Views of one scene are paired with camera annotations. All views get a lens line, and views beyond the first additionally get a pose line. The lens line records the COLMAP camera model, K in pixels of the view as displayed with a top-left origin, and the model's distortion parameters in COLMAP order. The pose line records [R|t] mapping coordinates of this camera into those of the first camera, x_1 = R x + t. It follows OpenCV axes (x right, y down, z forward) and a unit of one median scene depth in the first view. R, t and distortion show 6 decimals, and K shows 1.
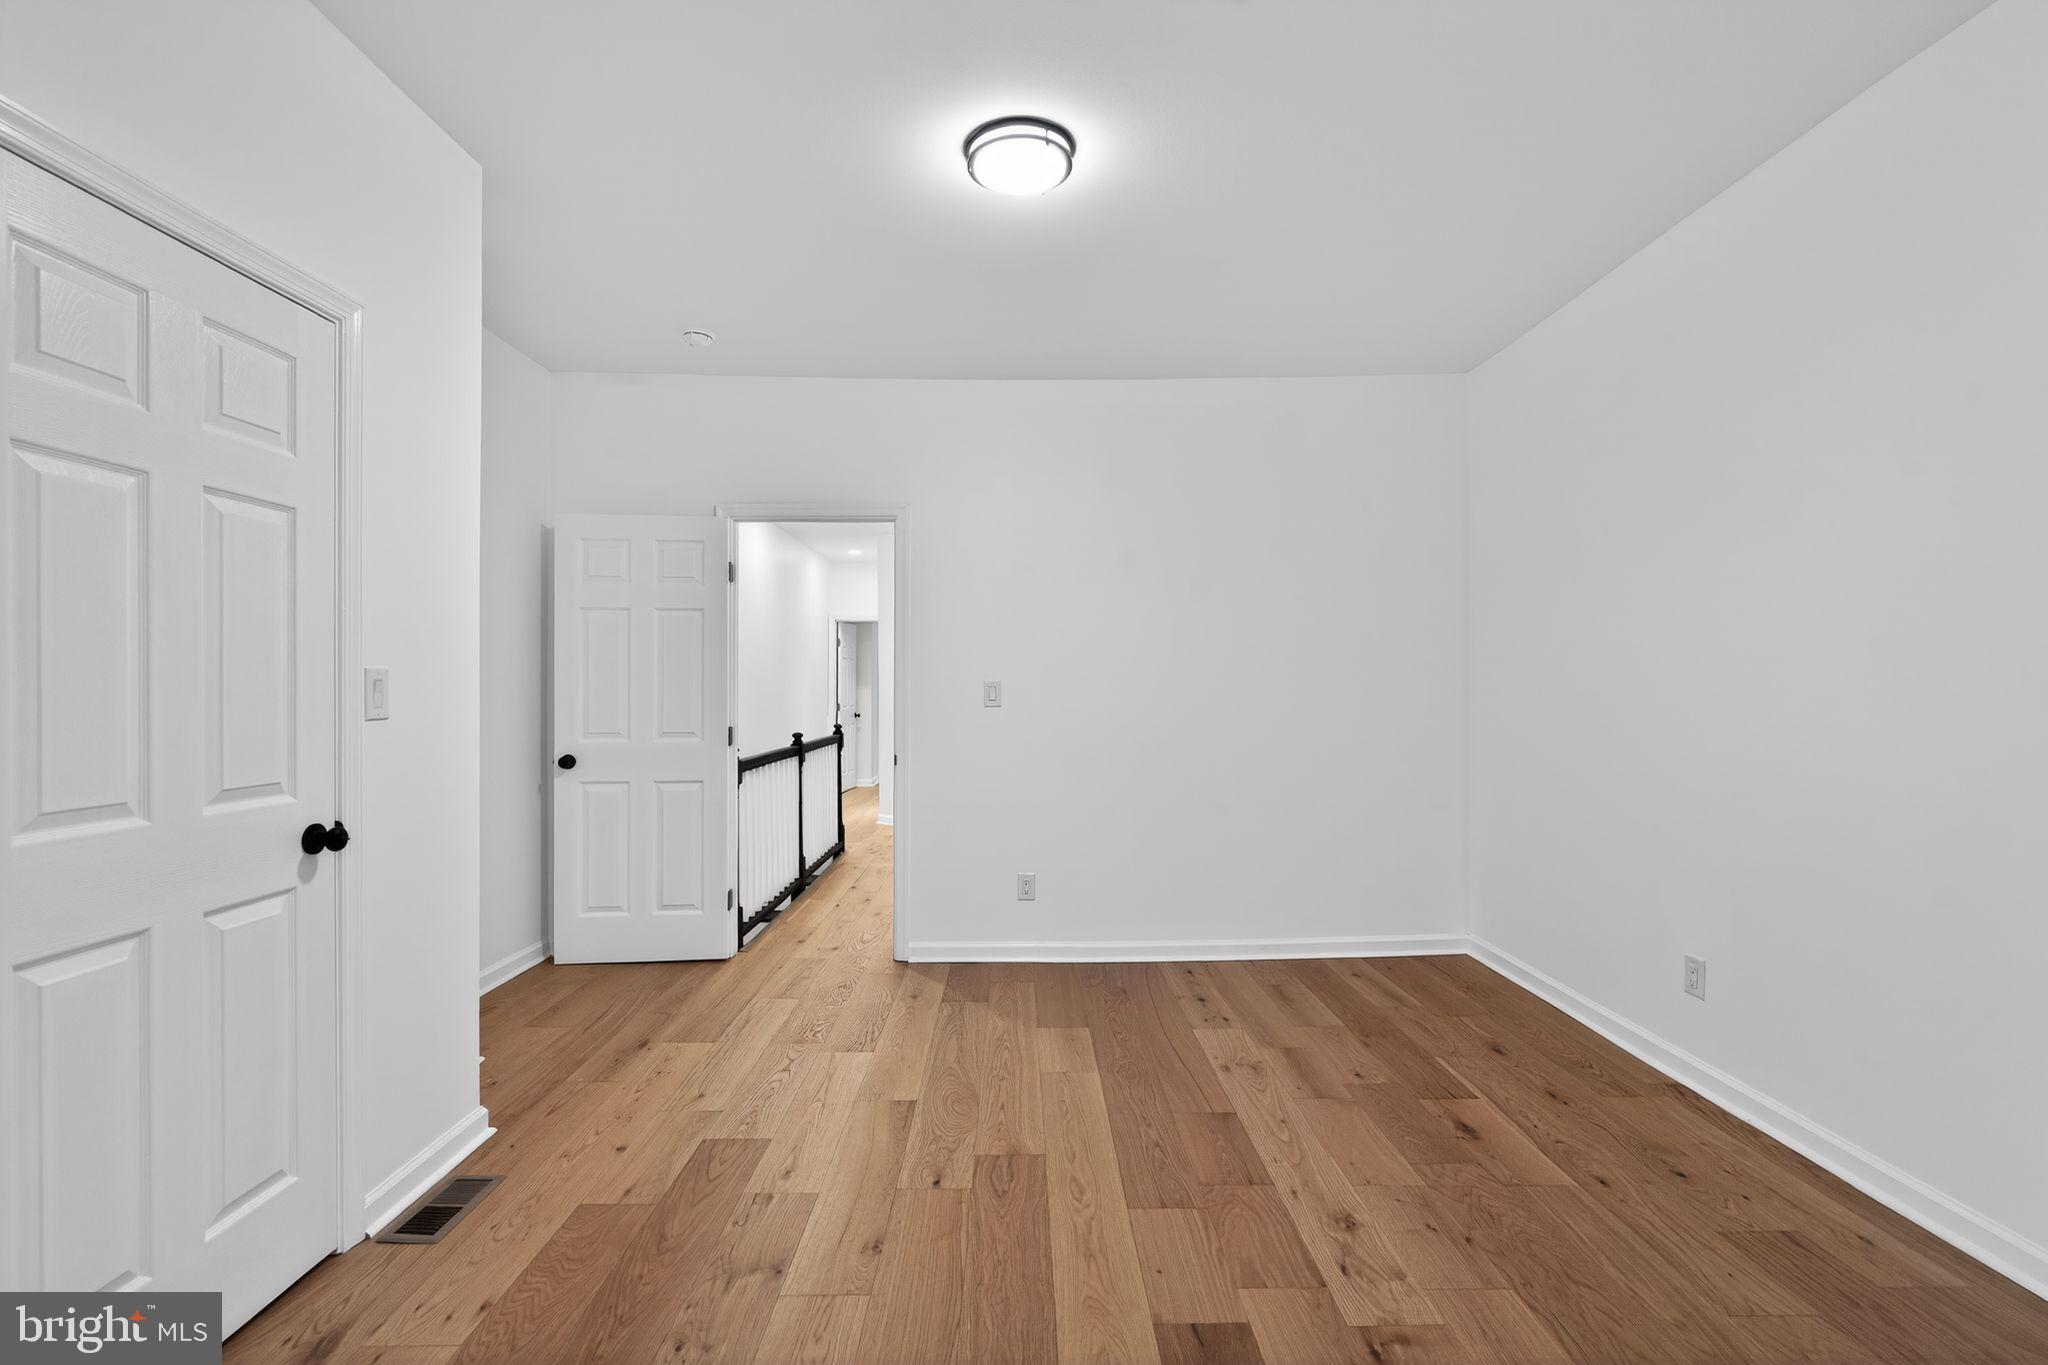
lens RADIAL K [[933.9, 0, 1026.6], [0, 933.9, 678.4], [0, 0, 1]] dist [-0.009876, 0.002612]
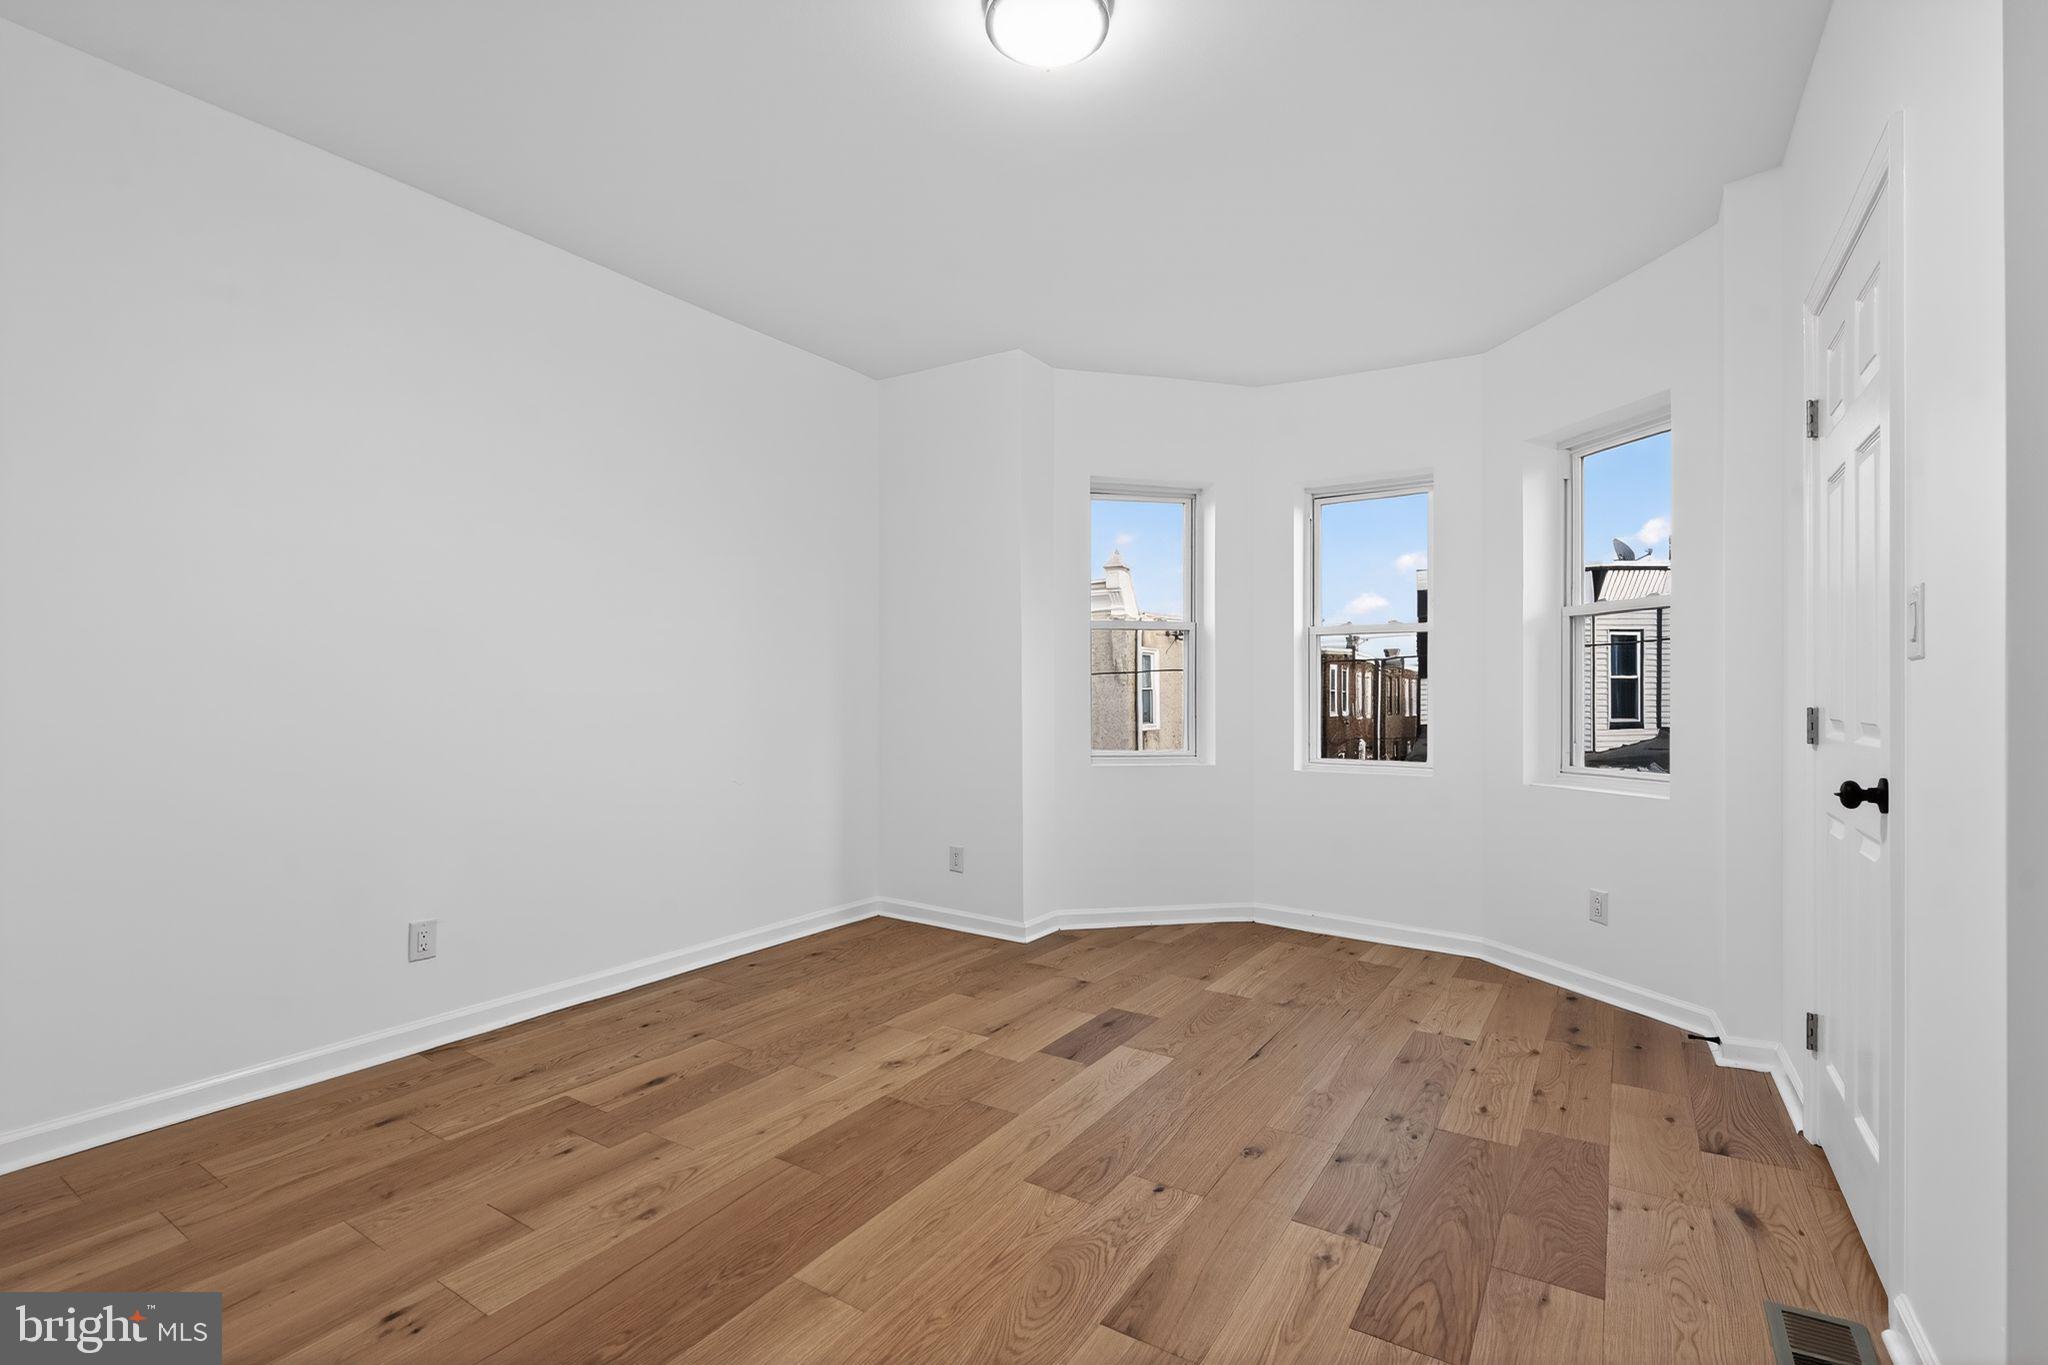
lens RADIAL K [[933.9, 0, 1022.5], [0, 933.9, 691.8], [0, 0, 1]] dist [-0.009876, 0.002612]
pose [[-0.832778, 0.004717, 0.553587, -0.459768], [0.001315, 0.999978, -0.006543, 0.063859], [-0.553605, -0.004721, -0.832766, 1.724793]]
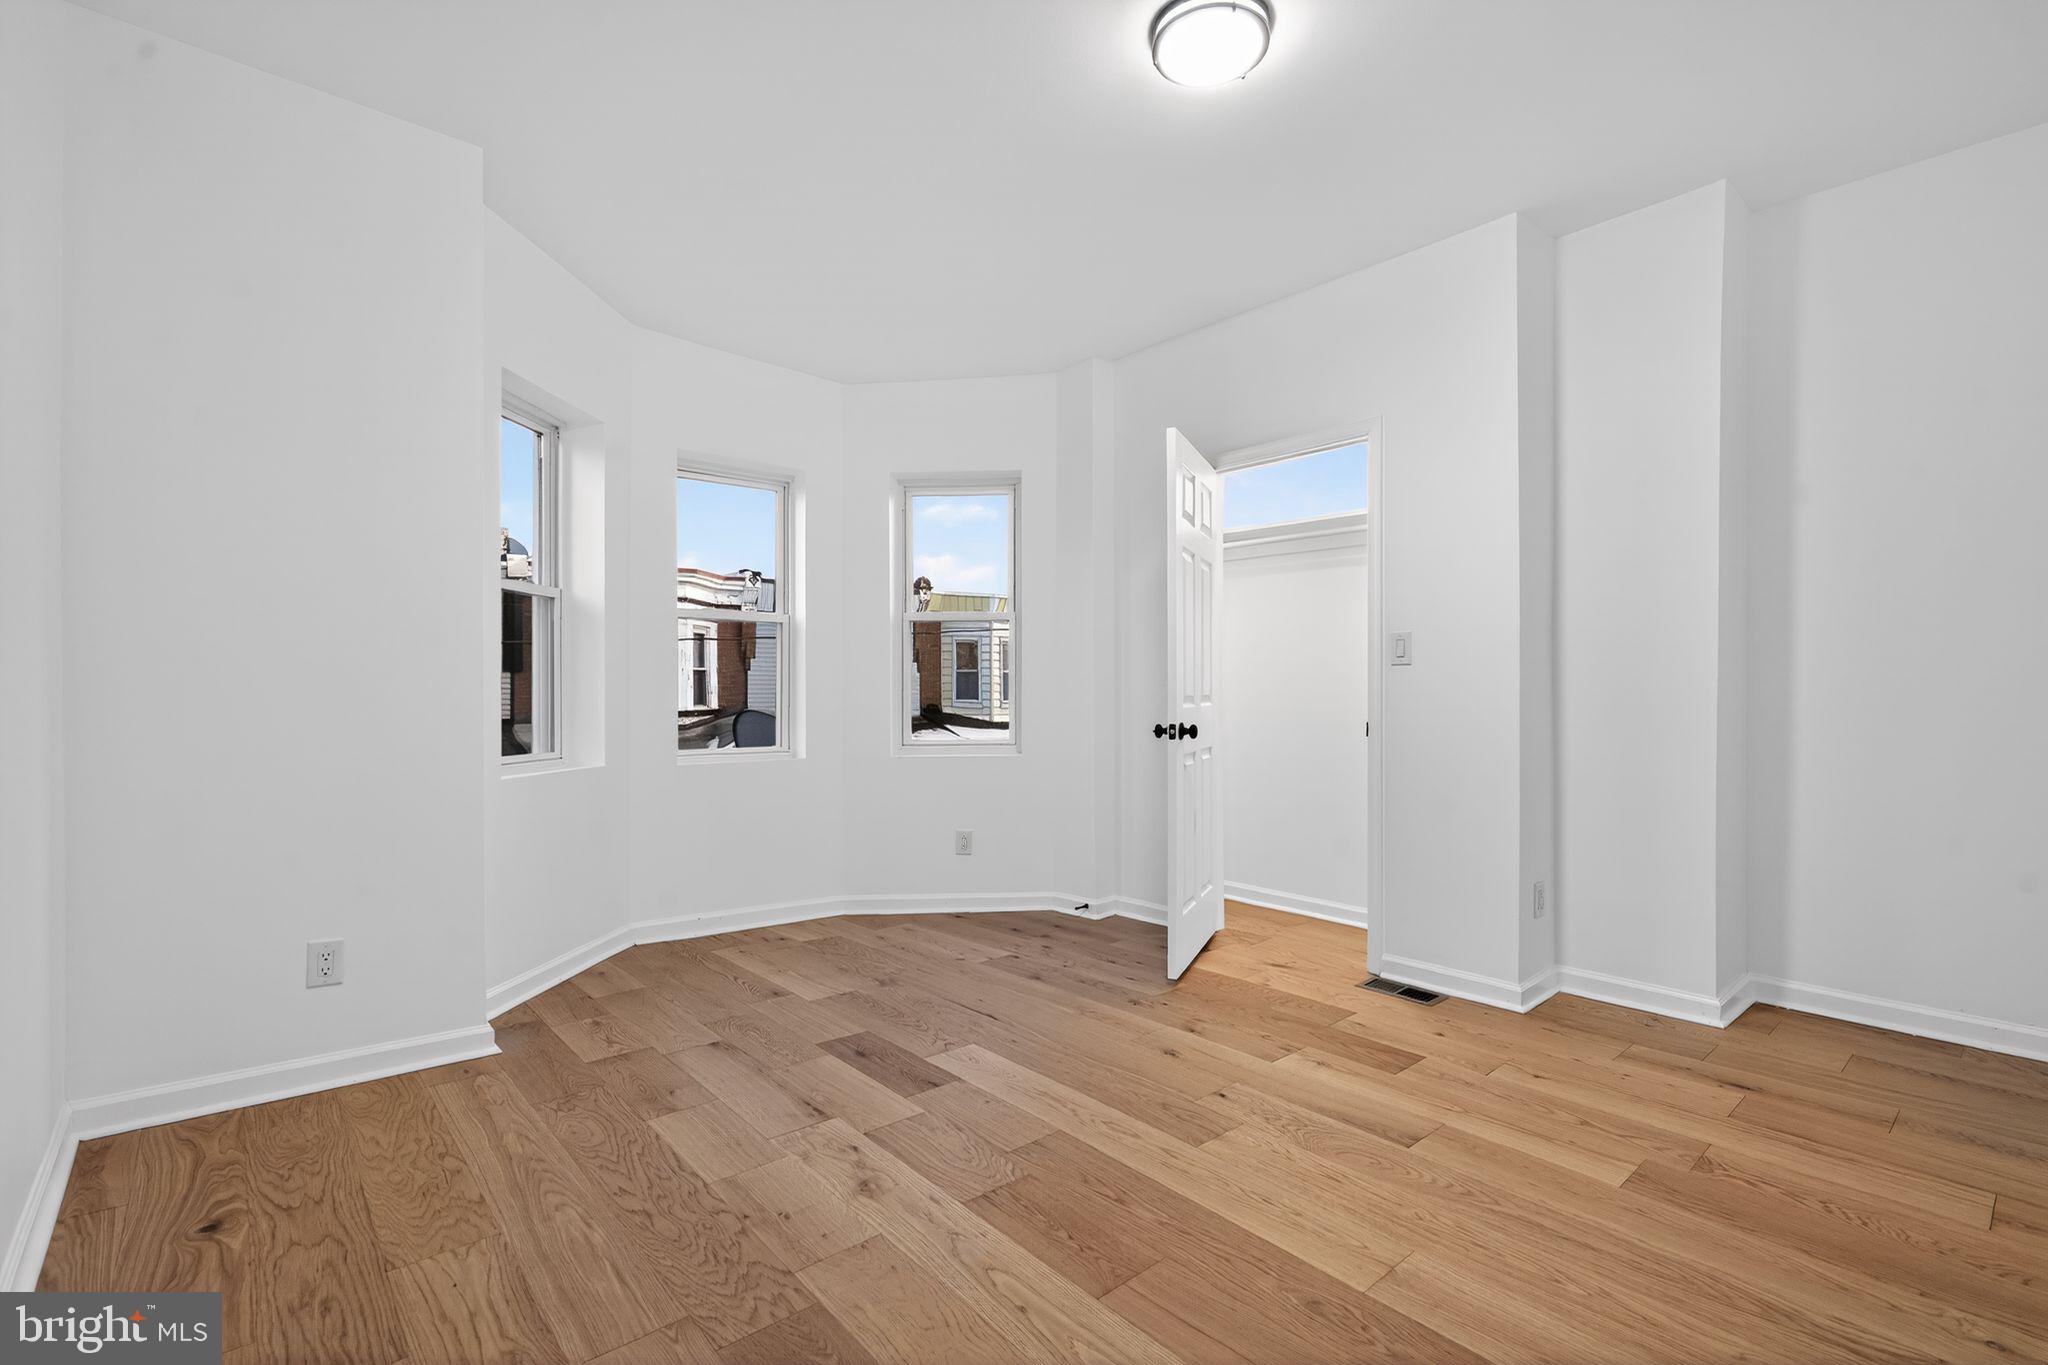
lens RADIAL K [[933.9, 0, 1031.8], [0, 933.9, 685.9], [0, 0, 1]] dist [-0.009876, 0.002612]
pose [[-0.759178, 0.000543, -0.650883, 0.718473], [0.003178, 0.999991, -0.002873, 0.073130], [0.650876, -0.004249, -0.759173, 1.578127]]
